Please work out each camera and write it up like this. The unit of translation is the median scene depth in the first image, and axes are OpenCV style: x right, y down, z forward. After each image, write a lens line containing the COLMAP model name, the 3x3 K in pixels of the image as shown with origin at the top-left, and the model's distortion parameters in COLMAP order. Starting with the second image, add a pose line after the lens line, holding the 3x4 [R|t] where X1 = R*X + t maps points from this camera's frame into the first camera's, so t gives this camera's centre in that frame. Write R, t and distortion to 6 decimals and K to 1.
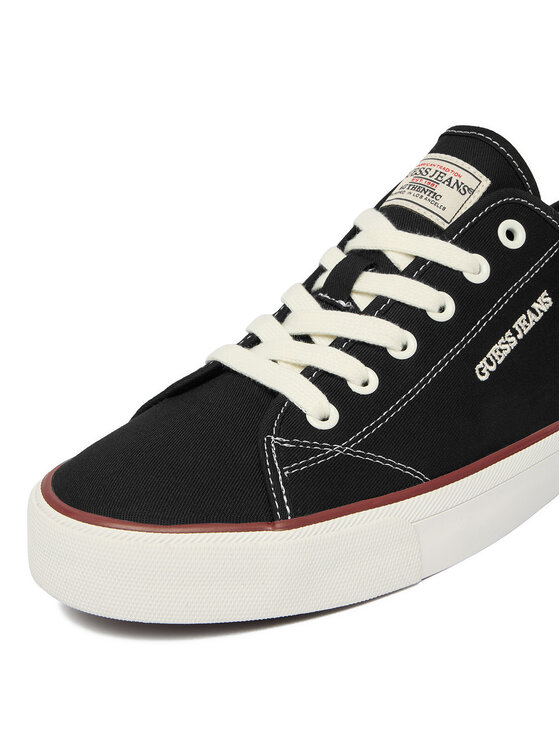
lens RADIAL K [[1202.7, 0, 278.8], [0, 1202.7, 372.9], [0, 0, 1]] dist [-0.157429, 0.000000]
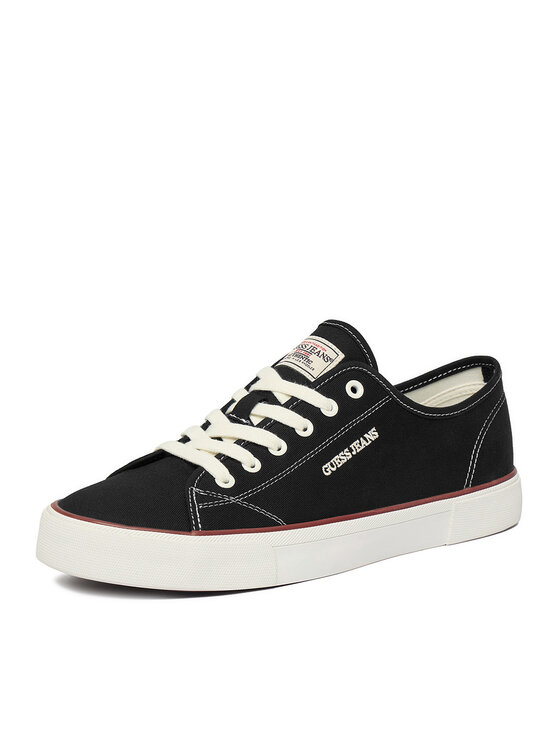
lens RADIAL K [[2185.1, 0, 280.0], [0, 2185.1, 372.9], [0, 0, 1]] dist [-0.099502, 0.000000]
pose [[0.994446, 0.097557, 0.039495, -0.020504], [-0.088326, 0.977628, -0.190897, 0.431338], [-0.057235, 0.186348, 0.980815, -1.871150]]
